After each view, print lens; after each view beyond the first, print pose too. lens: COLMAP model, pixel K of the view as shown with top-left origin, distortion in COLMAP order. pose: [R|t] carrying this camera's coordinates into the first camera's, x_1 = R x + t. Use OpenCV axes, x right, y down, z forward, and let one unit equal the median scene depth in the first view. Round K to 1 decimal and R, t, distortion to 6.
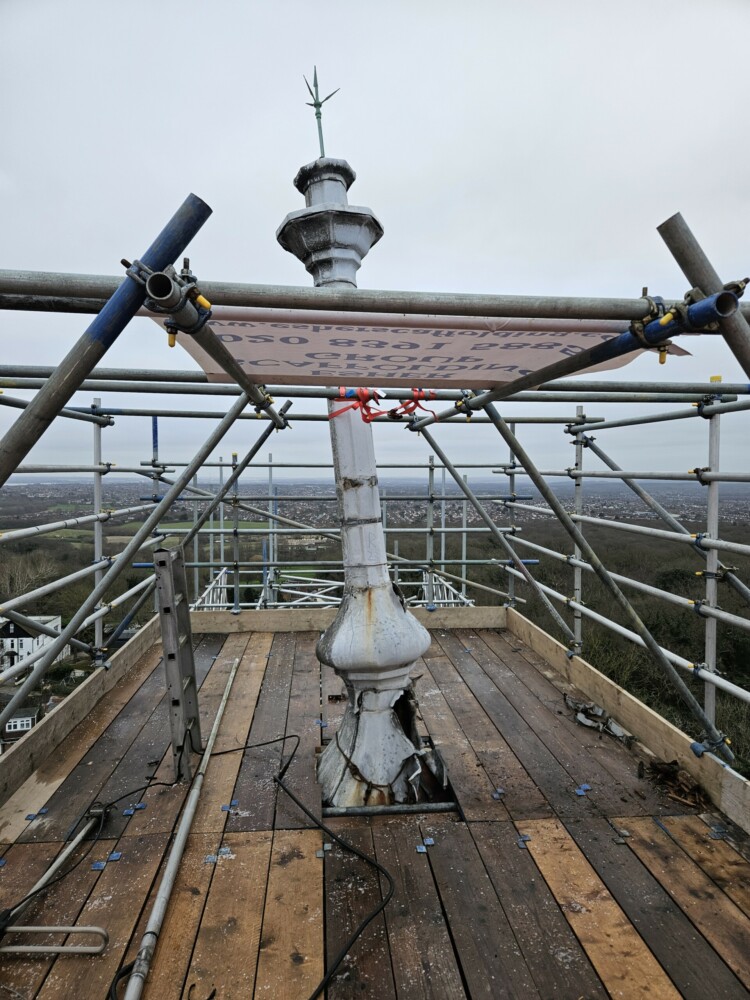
lens RADIAL K [[654.9, 0, 378.9], [0, 654.9, 504.4], [0, 0, 1]] dist [0.079952, -0.057439]
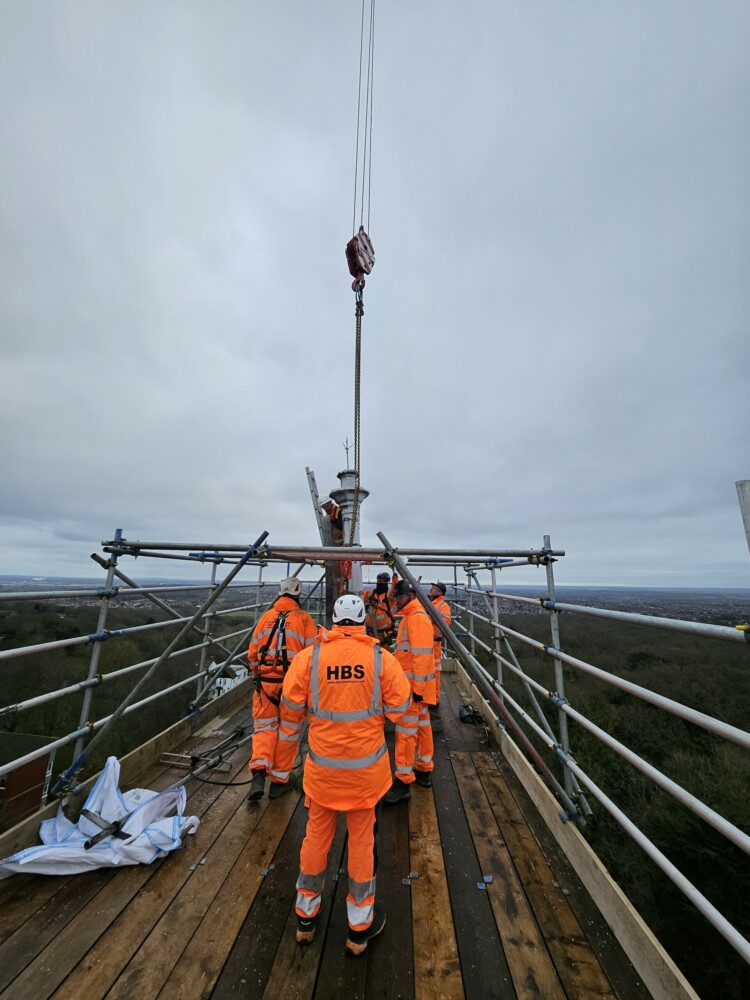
lens RADIAL K [[387.5, 0, 375.7], [0, 387.5, 485.4], [0, 0, 1]] dist [-0.001270, -0.000690]
pose [[0.987459, -0.024473, -0.155968, 0.297858], [-0.021060, 0.958664, -0.283761, -0.013208], [0.156465, 0.283487, 0.946126, -0.489598]]
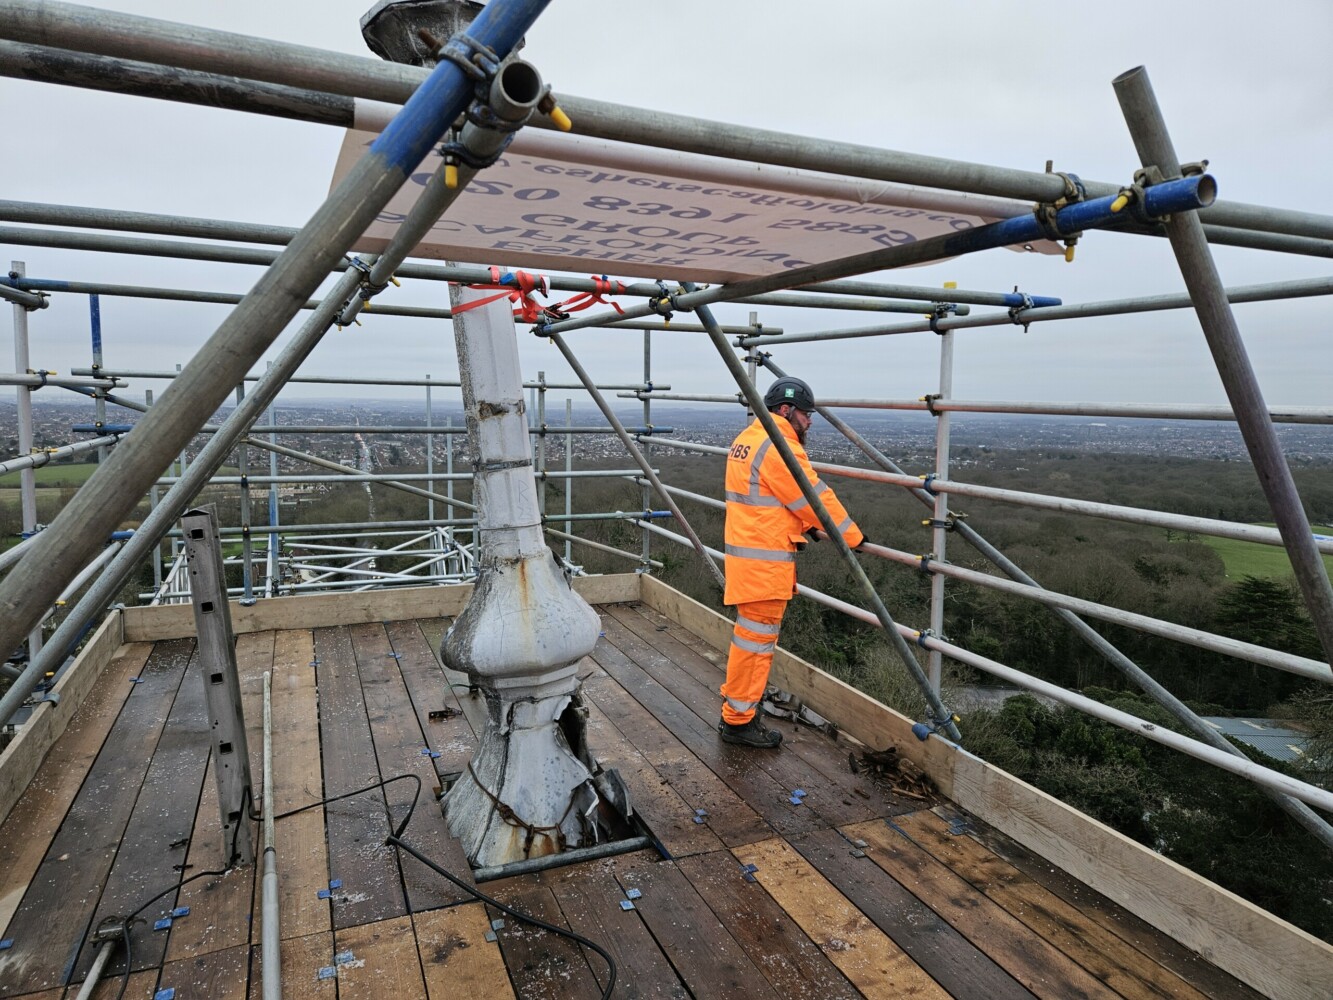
lens RADIAL K [[873.0, 0, 670.0], [0, 873.0, 483.3], [0, 0, 1]] dist [0.079952, -0.057439]
pose [[0.952897, -0.016715, 0.302834, -0.152524], [0.000965, 0.998642, 0.052084, -0.002370], [-0.303293, -0.049338, 0.951619, 0.058314]]
